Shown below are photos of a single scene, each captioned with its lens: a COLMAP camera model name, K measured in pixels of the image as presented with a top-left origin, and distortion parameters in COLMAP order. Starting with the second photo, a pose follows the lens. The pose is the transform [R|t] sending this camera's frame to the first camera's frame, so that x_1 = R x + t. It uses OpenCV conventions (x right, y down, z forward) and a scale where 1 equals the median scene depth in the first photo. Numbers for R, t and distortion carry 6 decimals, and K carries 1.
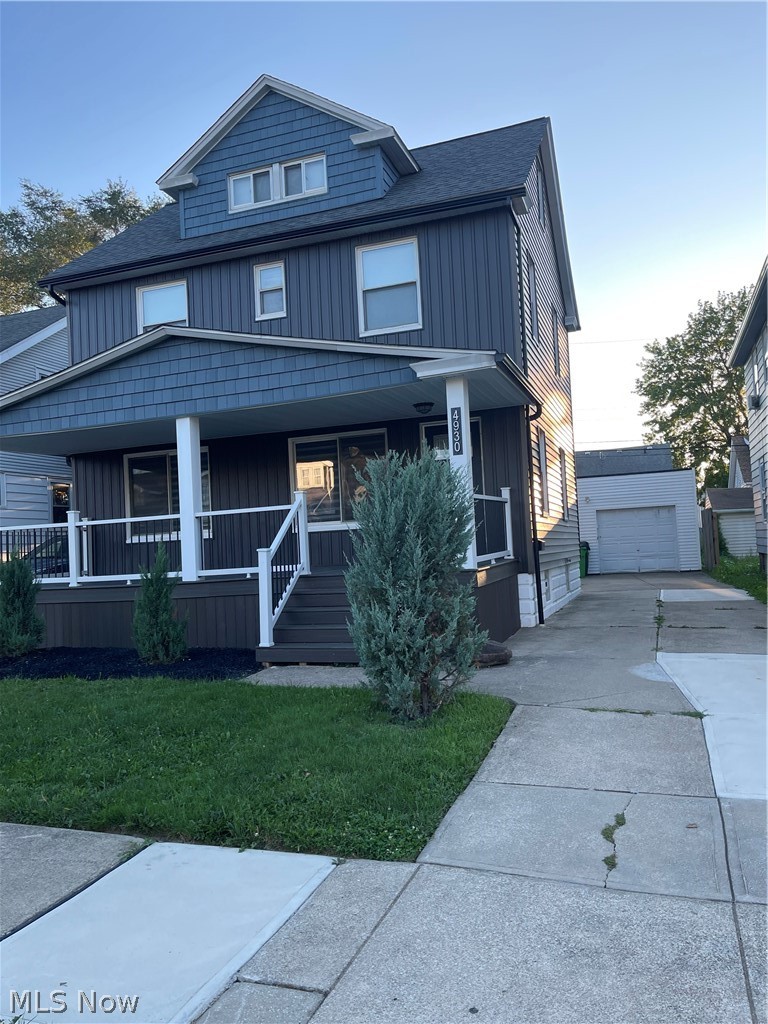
lens RADIAL K [[769.3, 0, 384.2], [0, 769.3, 510.9], [0, 0, 1]] dist [0.055949, -0.008929]
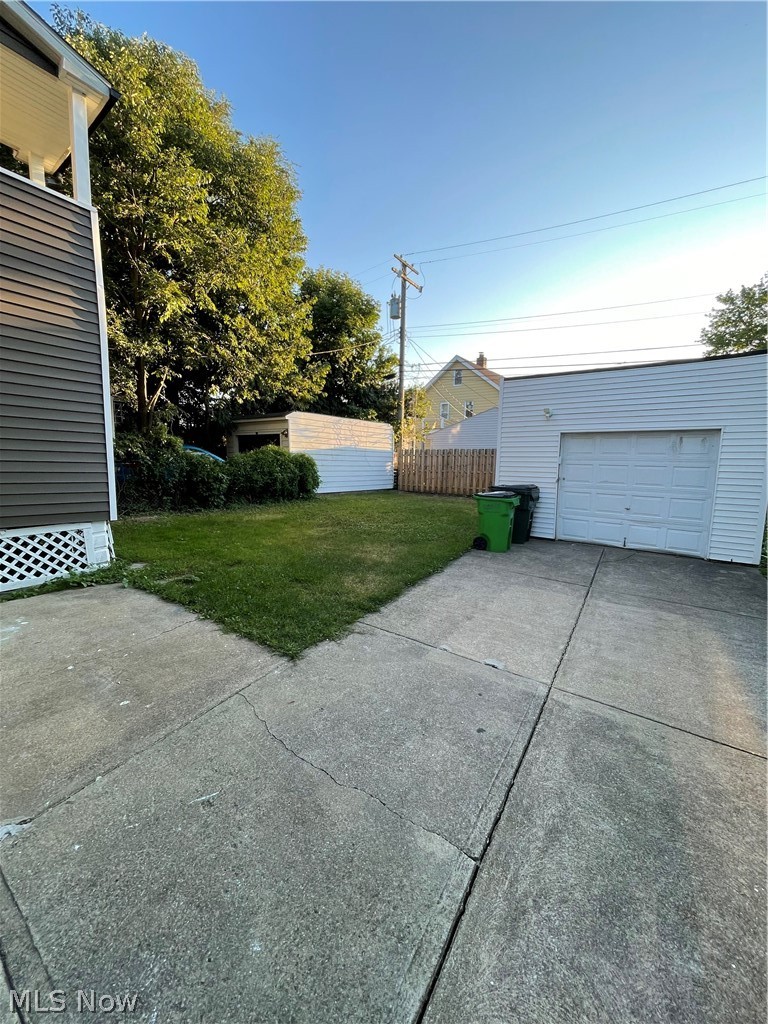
lens RADIAL K [[416.5, 0, 383.5], [0, 416.5, 509.9], [0, 0, 1]] dist [-0.003380, -0.000041]
pose [[0.947351, 0.104571, -0.302639, 0.143516], [-0.053592, 0.983619, 0.172112, 0.005201], [0.315679, -0.146831, 0.937437, 0.377678]]
